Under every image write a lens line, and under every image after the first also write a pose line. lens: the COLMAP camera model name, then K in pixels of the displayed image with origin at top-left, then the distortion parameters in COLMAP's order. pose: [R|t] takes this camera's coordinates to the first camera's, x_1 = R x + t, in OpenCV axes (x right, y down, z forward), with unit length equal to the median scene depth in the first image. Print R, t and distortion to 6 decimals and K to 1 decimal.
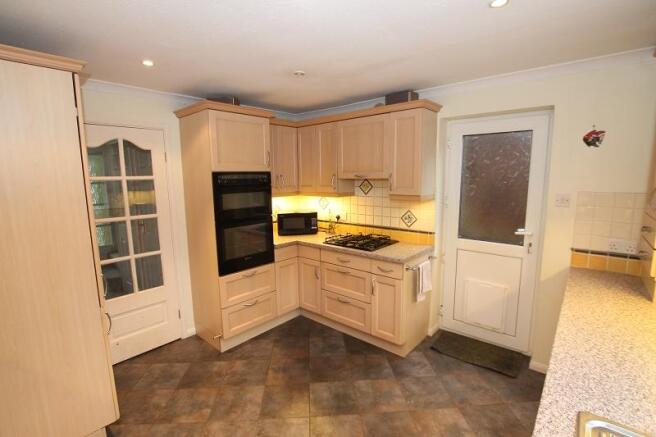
lens RADIAL K [[308.7, 0, 327.4], [0, 308.7, 219.4], [0, 0, 1]] dist [-0.003116, -0.000143]
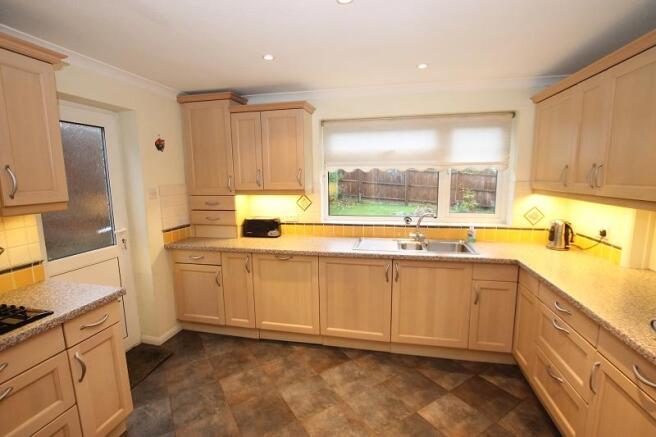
lens RADIAL K [[308.7, 0, 325.9], [0, 308.7, 220.2], [0, 0, 1]] dist [-0.003116, -0.000143]
pose [[-0.465954, -0.112847, 0.877583, -0.618759], [0.143911, 0.968961, 0.201007, -0.104754], [-0.873027, 0.219953, -0.435251, 0.954405]]
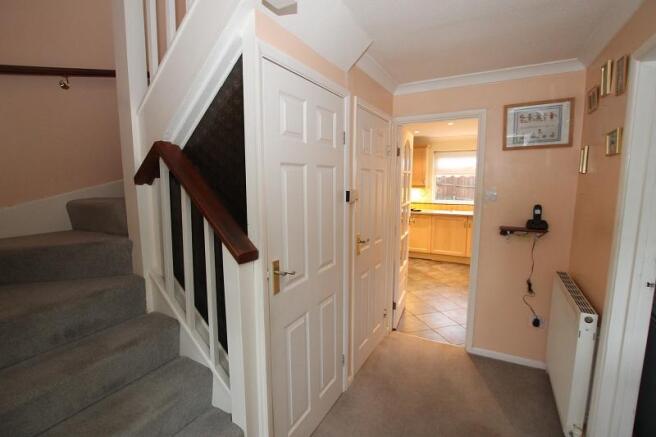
lens RADIAL K [[308.7, 0, 331.1], [0, 308.7, 216.1], [0, 0, 1]] dist [-0.003116, -0.000143]
pose [[-0.212584, -0.104189, 0.971572, -1.834500], [0.138480, 0.981051, 0.135506, -0.194085], [-0.967280, 0.163349, -0.194127, 1.760344]]
